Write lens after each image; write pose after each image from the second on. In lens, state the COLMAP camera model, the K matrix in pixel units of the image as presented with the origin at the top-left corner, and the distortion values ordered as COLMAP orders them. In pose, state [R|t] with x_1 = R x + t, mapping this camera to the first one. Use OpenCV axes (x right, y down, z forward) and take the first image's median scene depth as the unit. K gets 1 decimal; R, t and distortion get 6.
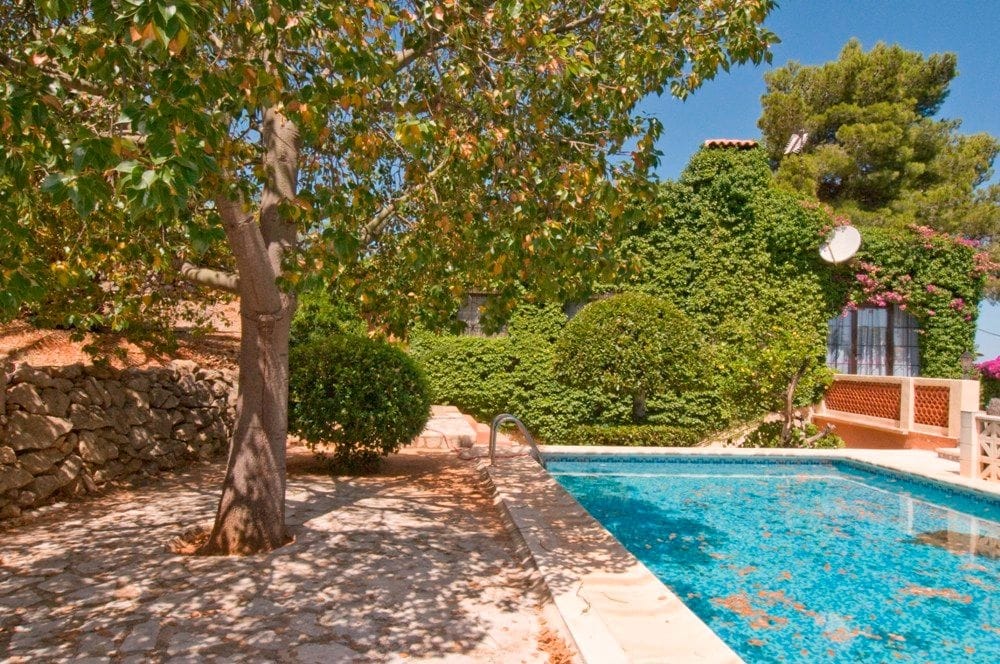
lens RADIAL K [[713.9, 0, 529.5], [0, 713.9, 334.7], [0, 0, 1]] dist [-0.013686, 0.002999]
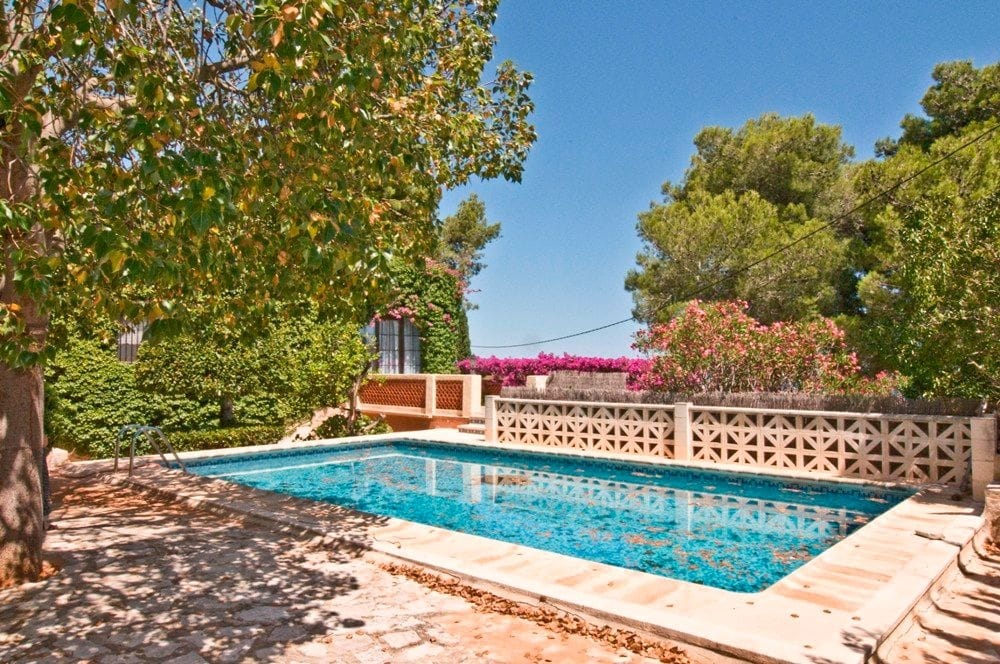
lens RADIAL K [[713.9, 0, 529.5], [0, 713.9, 334.7], [0, 0, 1]] dist [-0.013686, 0.002999]
pose [[0.703304, 0.006420, 0.710861, -0.258996], [-0.004040, 0.999979, -0.005034, -0.006986], [-0.710878, 0.000669, 0.703315, -0.052056]]
